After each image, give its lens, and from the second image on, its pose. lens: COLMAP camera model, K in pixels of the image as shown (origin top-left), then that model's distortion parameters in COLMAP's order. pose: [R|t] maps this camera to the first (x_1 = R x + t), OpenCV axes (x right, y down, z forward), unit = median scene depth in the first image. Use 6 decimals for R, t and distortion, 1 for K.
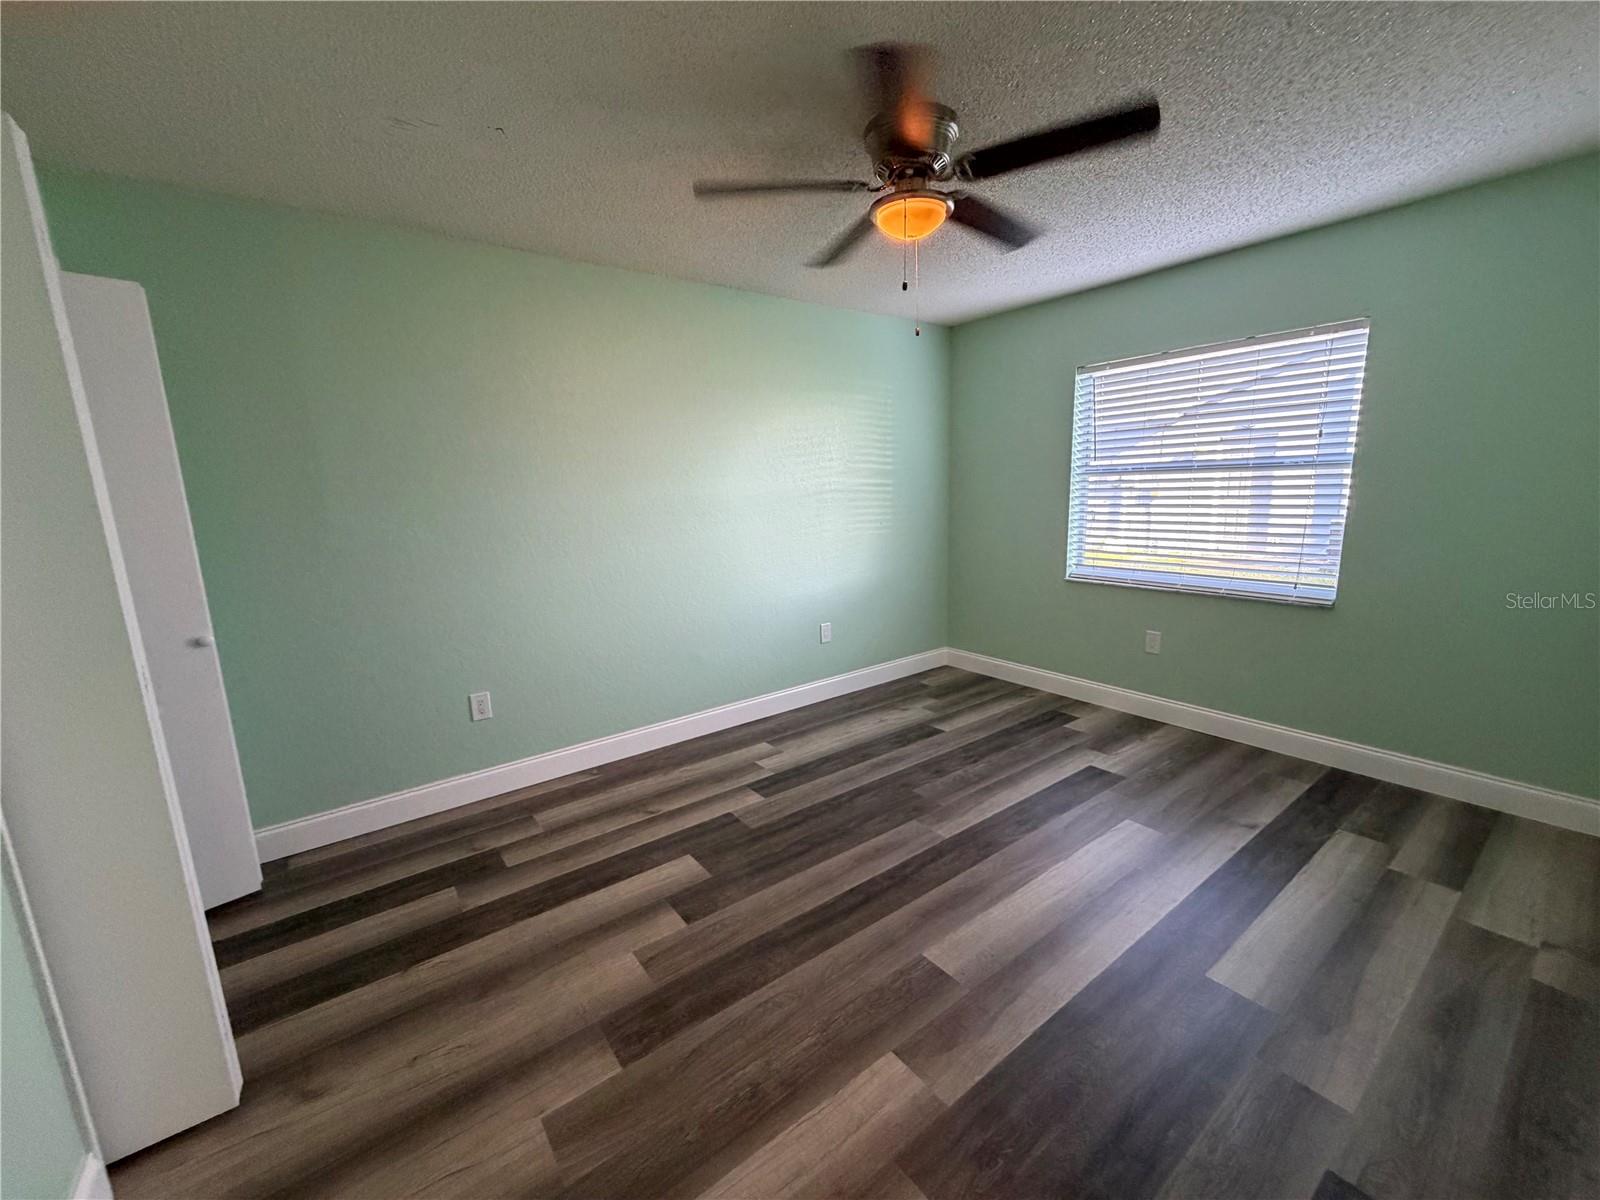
lens RADIAL K [[639.6, 0, 795.0], [0, 639.6, 600.0], [0, 0, 1]] dist [0.001271, -0.000039]
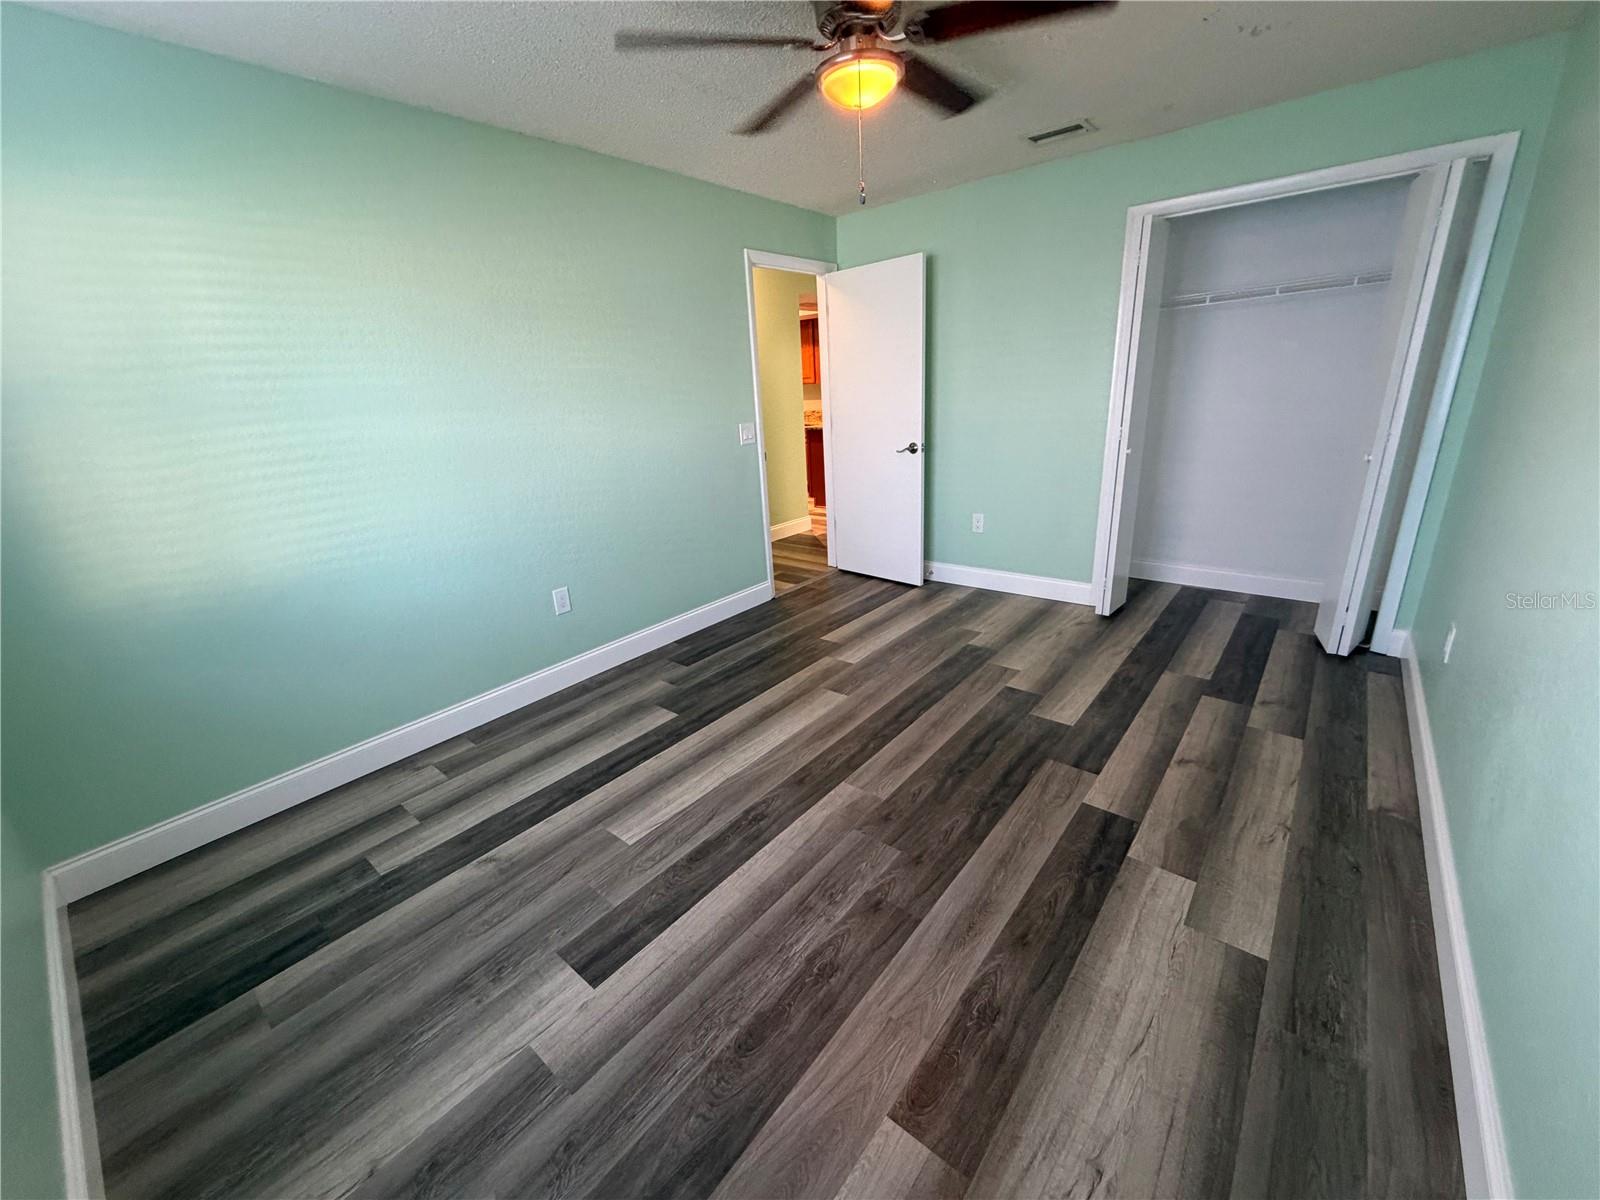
lens RADIAL K [[639.6, 0, 795.0], [0, 639.6, 600.0], [0, 0, 1]] dist [0.001271, -0.000039]
pose [[-0.969123, 0.156210, -0.190787, 0.427225], [0.045136, 0.873045, 0.485547, -0.305235], [0.242413, 0.461943, -0.853138, 1.598390]]
